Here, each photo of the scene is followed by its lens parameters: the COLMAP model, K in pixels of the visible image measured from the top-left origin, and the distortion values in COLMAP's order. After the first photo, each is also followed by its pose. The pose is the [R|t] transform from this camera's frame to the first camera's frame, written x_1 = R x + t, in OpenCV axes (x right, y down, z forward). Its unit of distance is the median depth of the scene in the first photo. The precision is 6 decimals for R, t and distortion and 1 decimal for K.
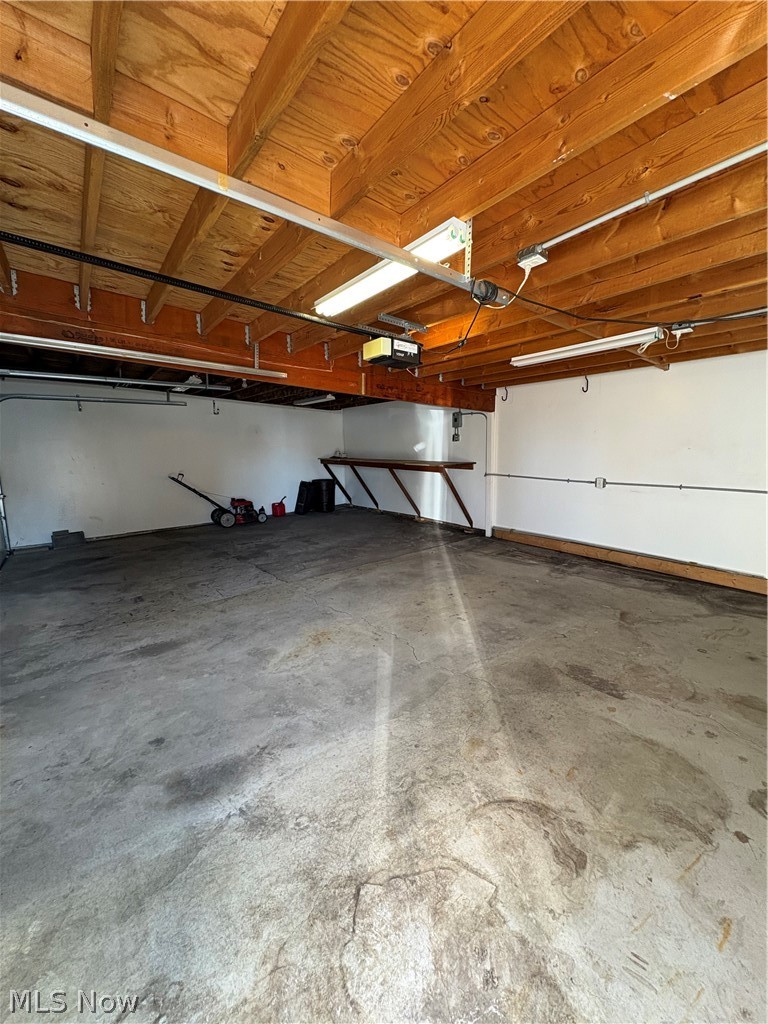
lens RADIAL K [[408.9, 0, 383.9], [0, 408.9, 513.8], [0, 0, 1]] dist [-0.002186, 0.001058]
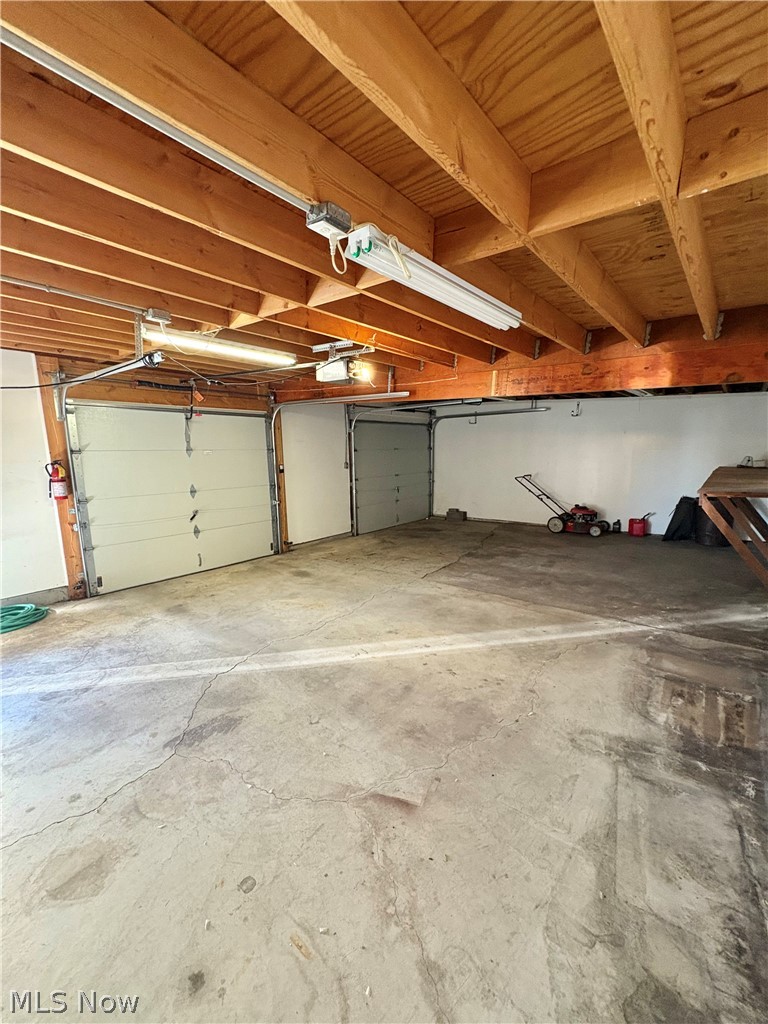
lens RADIAL K [[408.9, 0, 385.7], [0, 408.9, 512.7], [0, 0, 1]] dist [-0.002186, 0.001058]
pose [[0.210390, 0.157438, -0.964857, 0.866135], [-0.145031, 0.981053, 0.128456, -0.147822], [0.966800, 0.112909, 0.229237, 0.700452]]
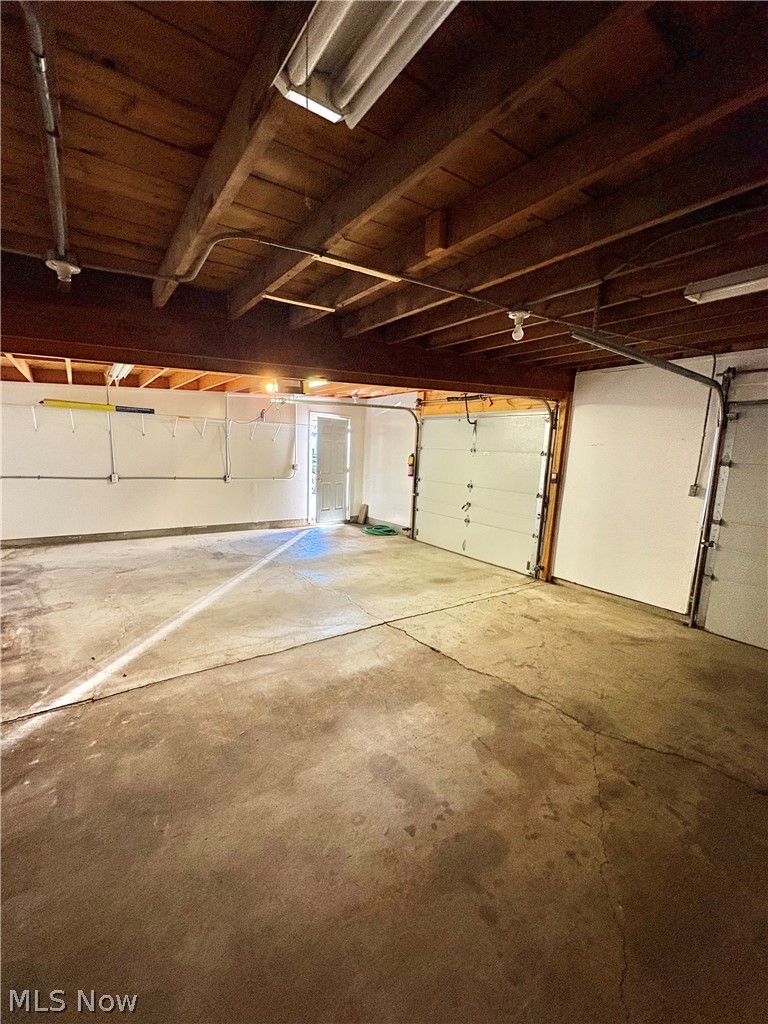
lens RADIAL K [[408.9, 0, 385.2], [0, 408.9, 511.2], [0, 0, 1]] dist [-0.002186, 0.001058]
pose [[-0.999564, -0.028660, 0.007064, -0.254608], [-0.025022, 0.949648, 0.312319, -0.338036], [-0.015660, 0.312006, -0.949951, 1.892167]]
